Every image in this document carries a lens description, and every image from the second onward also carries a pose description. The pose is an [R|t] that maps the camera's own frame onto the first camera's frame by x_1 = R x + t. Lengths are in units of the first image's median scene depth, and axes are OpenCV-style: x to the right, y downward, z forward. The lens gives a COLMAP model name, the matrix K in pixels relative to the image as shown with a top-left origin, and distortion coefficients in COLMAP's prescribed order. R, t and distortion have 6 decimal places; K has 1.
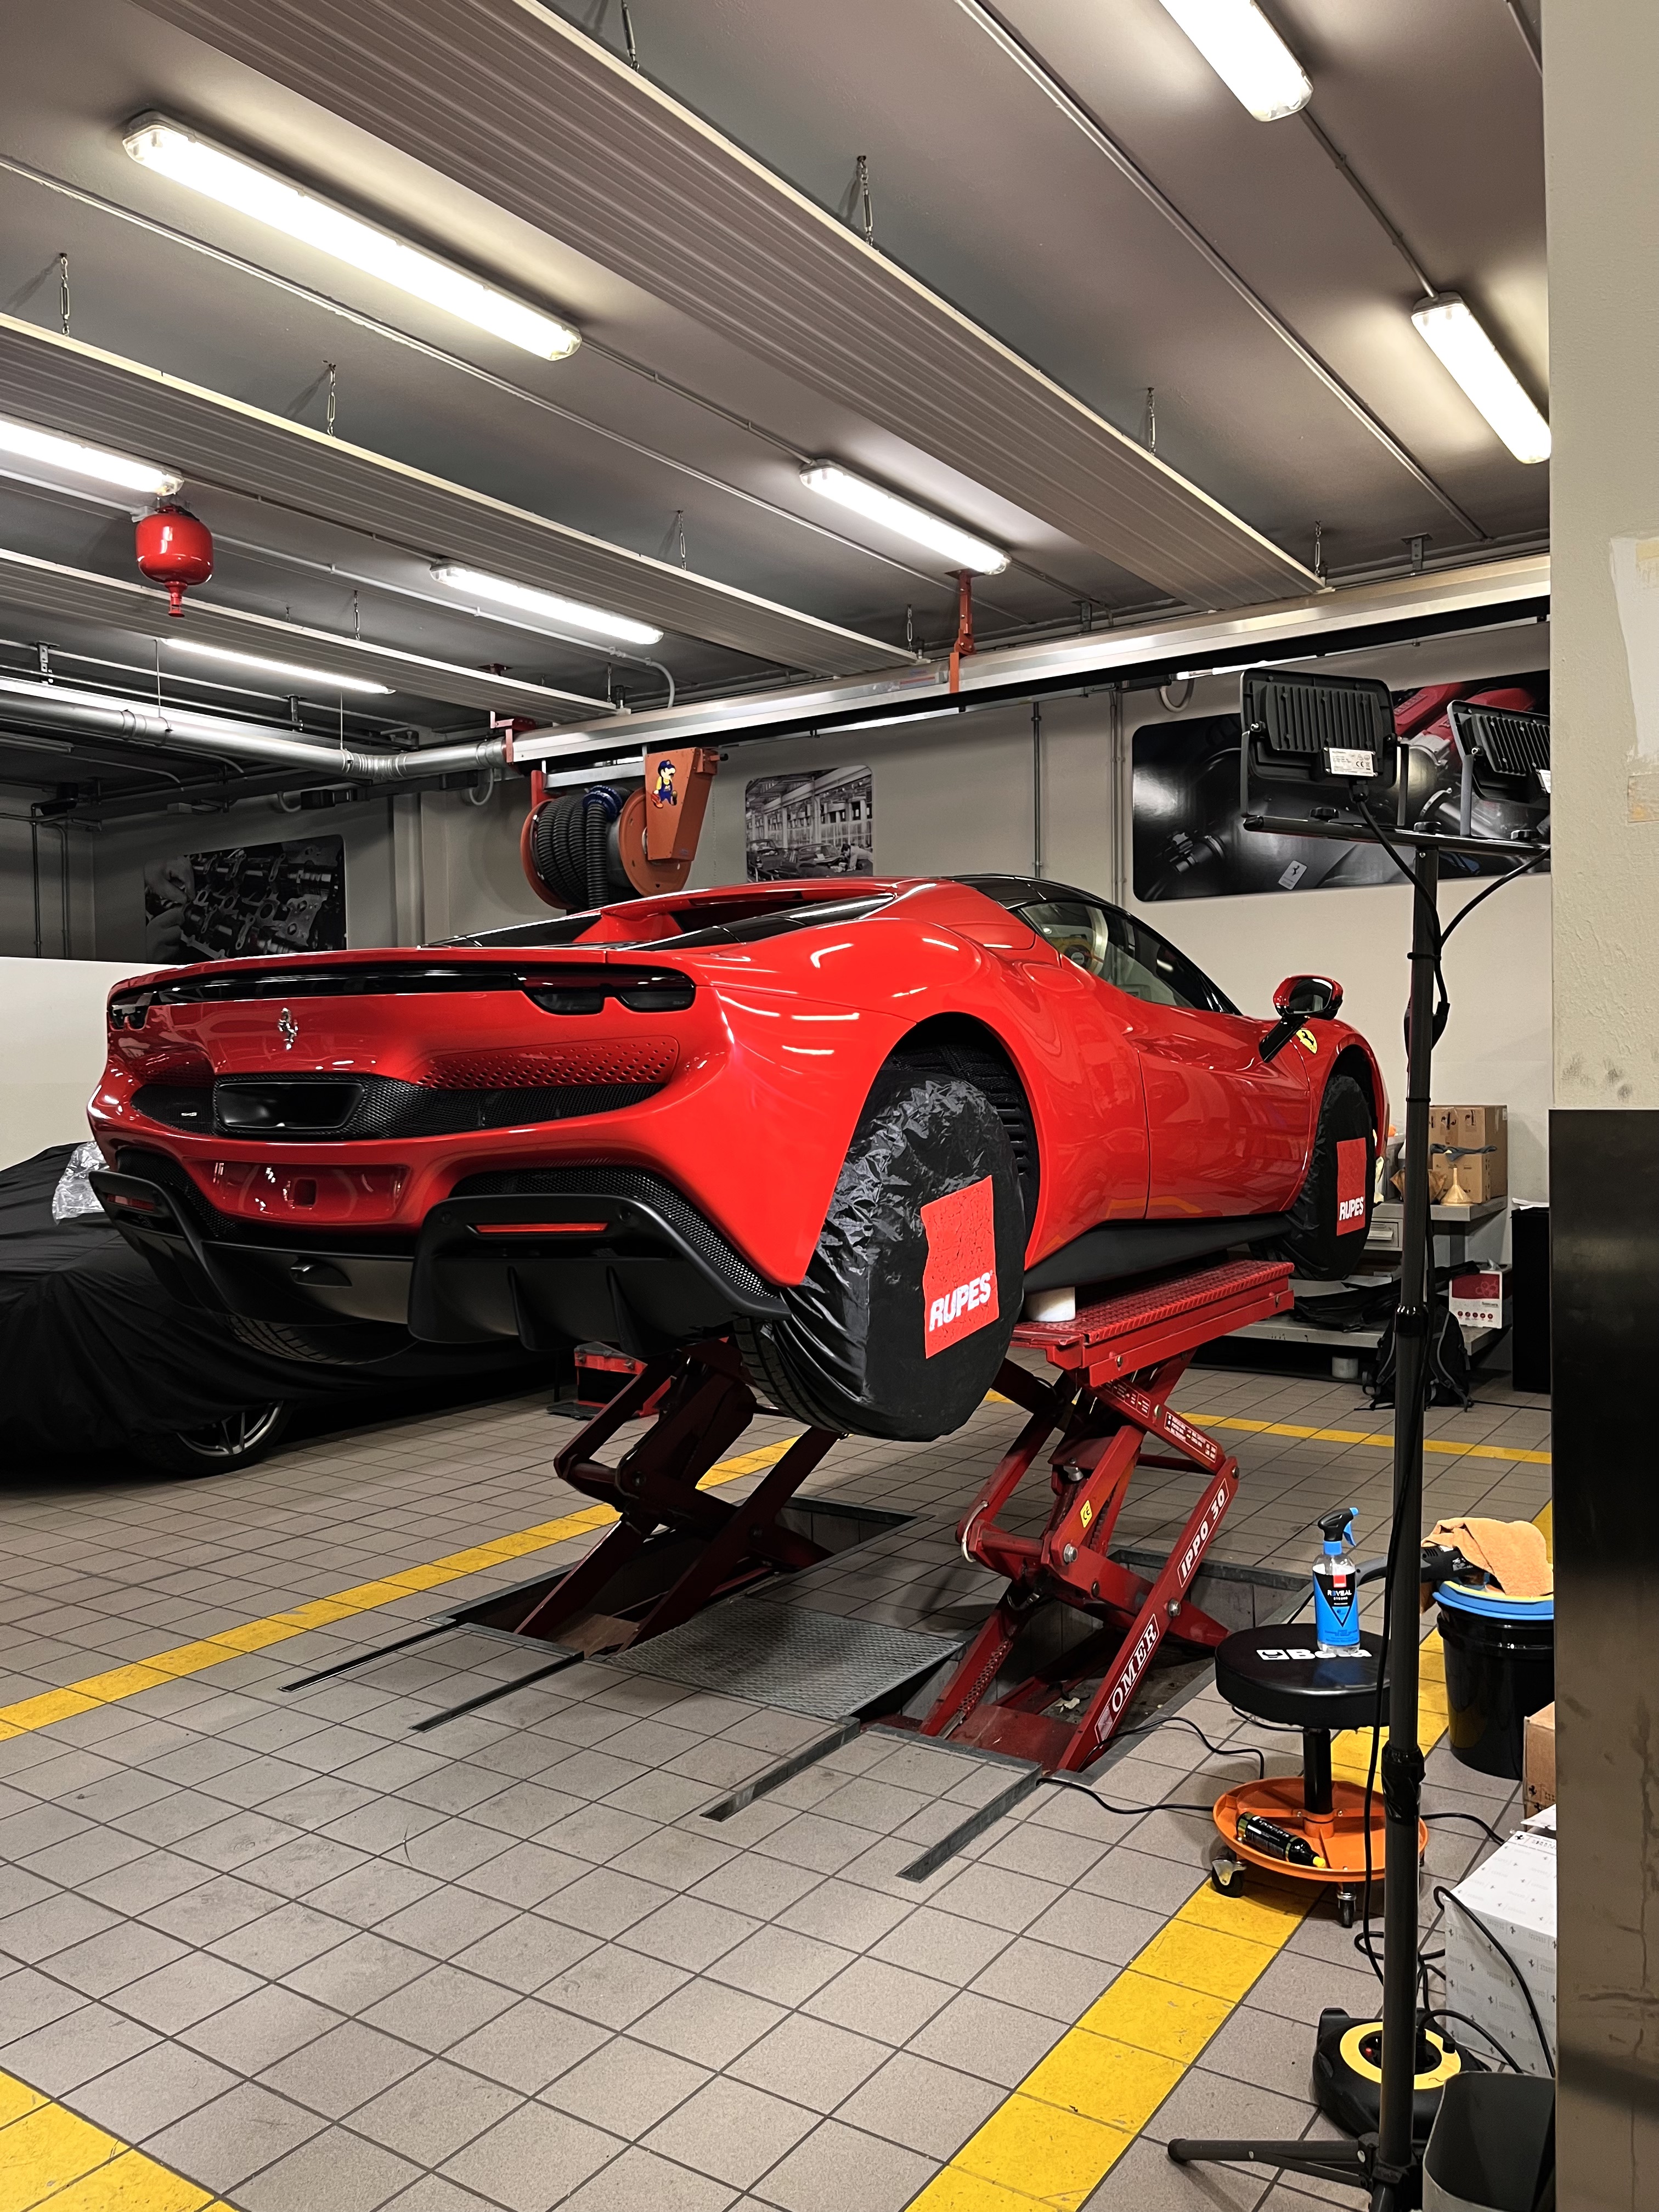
lens RADIAL K [[1699.6, 0, 829.5], [0, 1699.6, 1106.0], [0, 0, 1]] dist [0.000937, -0.008728]
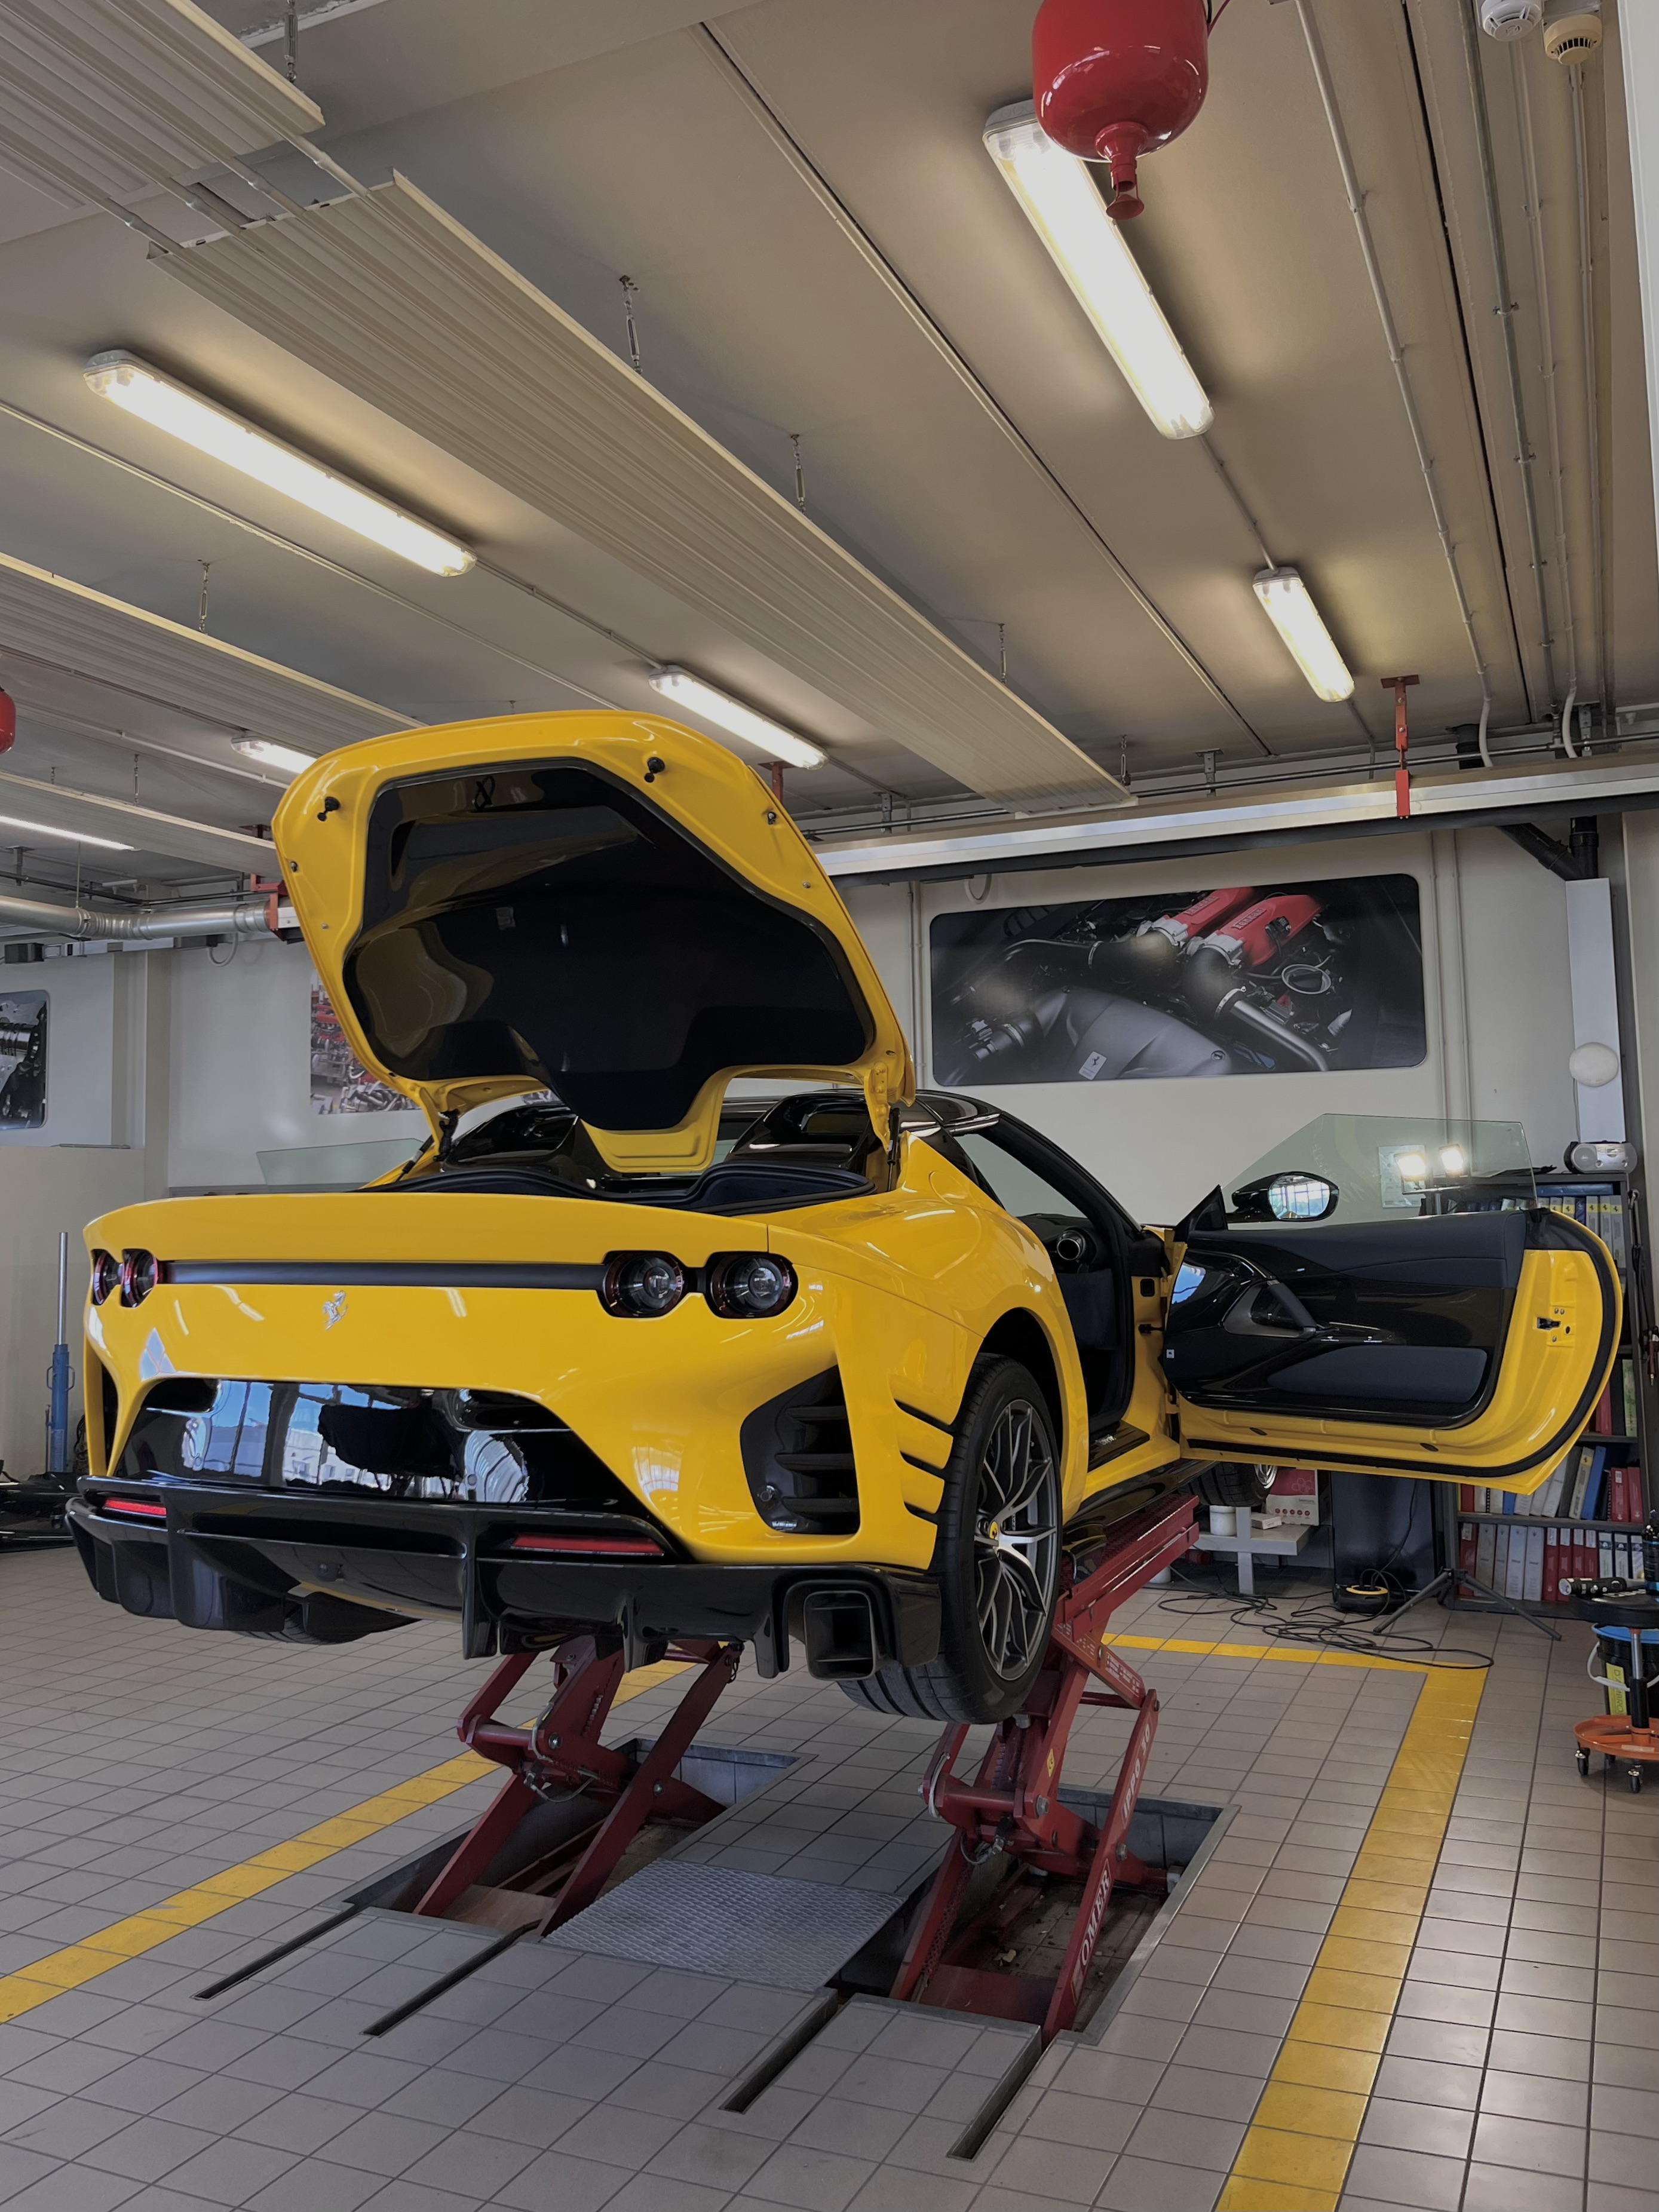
lens RADIAL K [[1815.7, 0, 821.1], [0, 1815.7, 1020.1], [0, 0, 1]] dist [0.045315, -0.064728]
pose [[0.986299, 0.018095, 0.163975, -0.115904], [0.004404, 0.990724, -0.135818, -0.029531], [-0.164912, 0.134679, 0.977070, -0.060334]]
